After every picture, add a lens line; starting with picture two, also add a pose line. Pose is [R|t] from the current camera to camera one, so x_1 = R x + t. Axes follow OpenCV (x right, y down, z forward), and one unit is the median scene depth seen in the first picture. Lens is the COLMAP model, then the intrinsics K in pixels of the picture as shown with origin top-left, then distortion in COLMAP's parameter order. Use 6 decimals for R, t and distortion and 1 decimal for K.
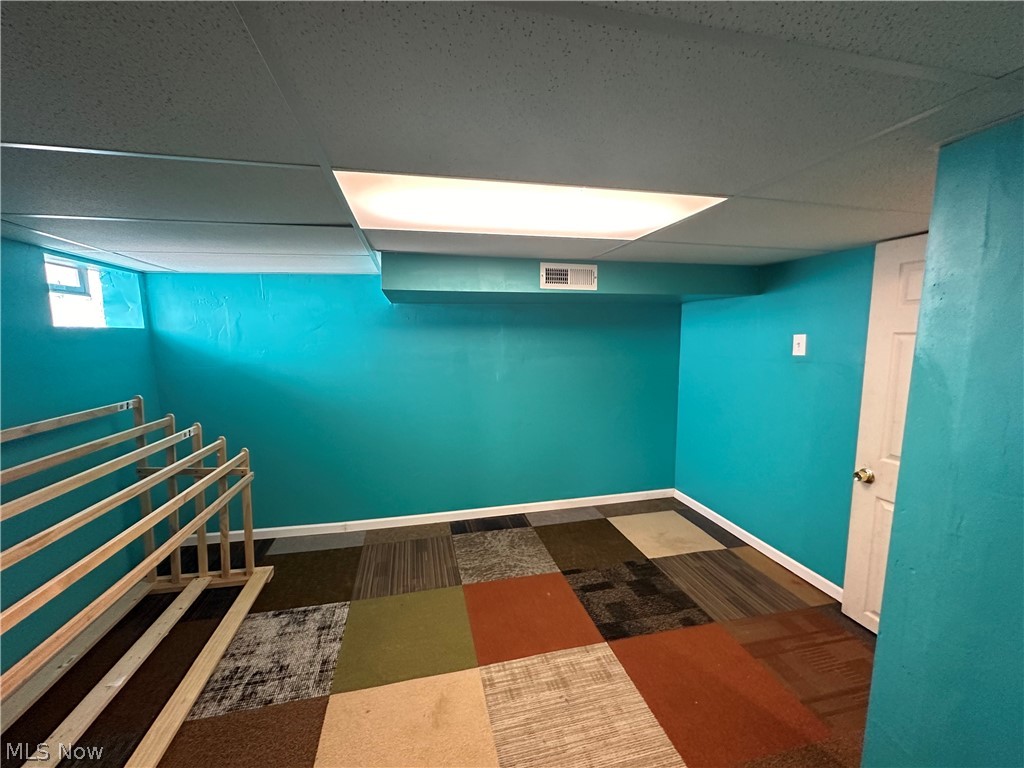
lens RADIAL K [[407.7, 0, 509.1], [0, 407.7, 381.6], [0, 0, 1]] dist [-0.002003, 0.000255]
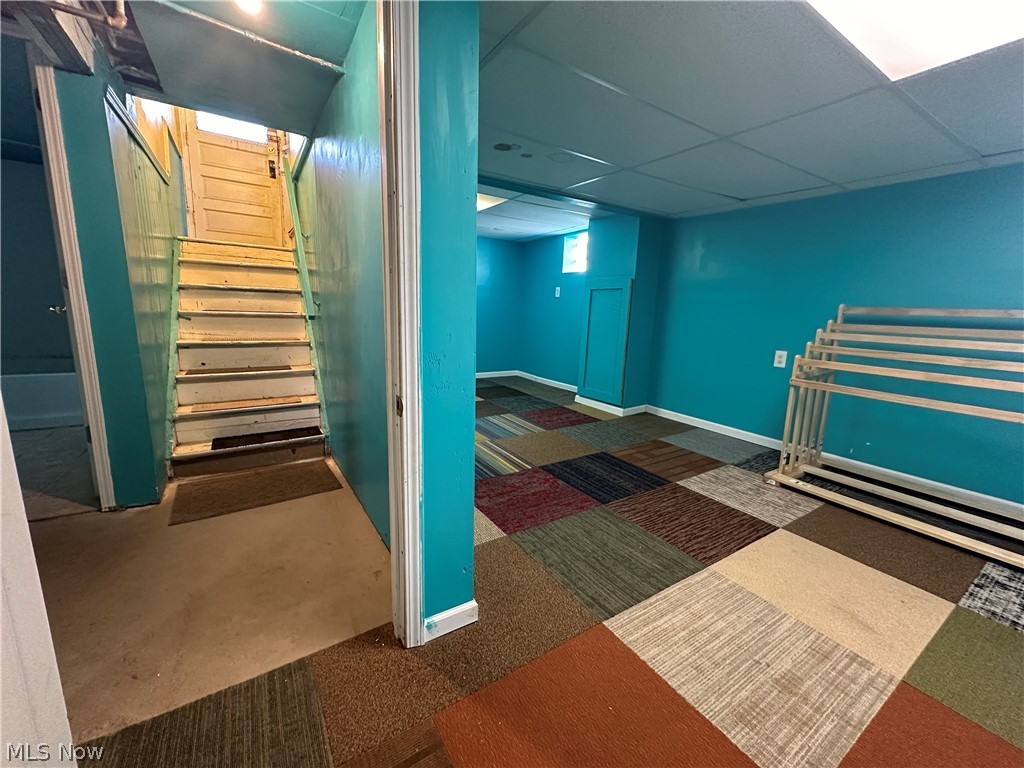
lens RADIAL K [[407.7, 0, 509.1], [0, 407.7, 381.6], [0, 0, 1]] dist [-0.002003, 0.000255]
pose [[-0.945914, 0.034162, -0.322613, 0.782922], [-0.063187, 0.955994, 0.286500, 0.085161], [0.318204, 0.291389, -0.902130, 1.334348]]
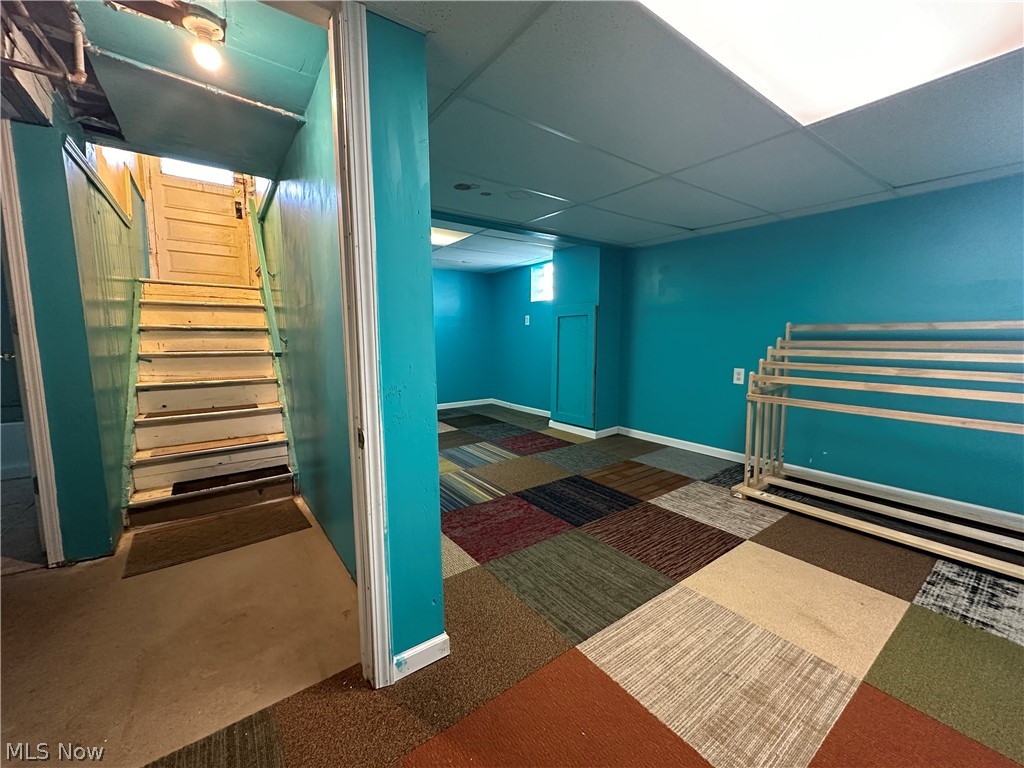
lens RADIAL K [[407.7, 0, 509.1], [0, 407.7, 381.6], [0, 0, 1]] dist [-0.002003, 0.000255]
pose [[-0.925367, 0.052090, -0.375477, 0.760141], [-0.033322, 0.975502, 0.217454, 0.079233], [0.377606, 0.213736, -0.900961, 1.368533]]
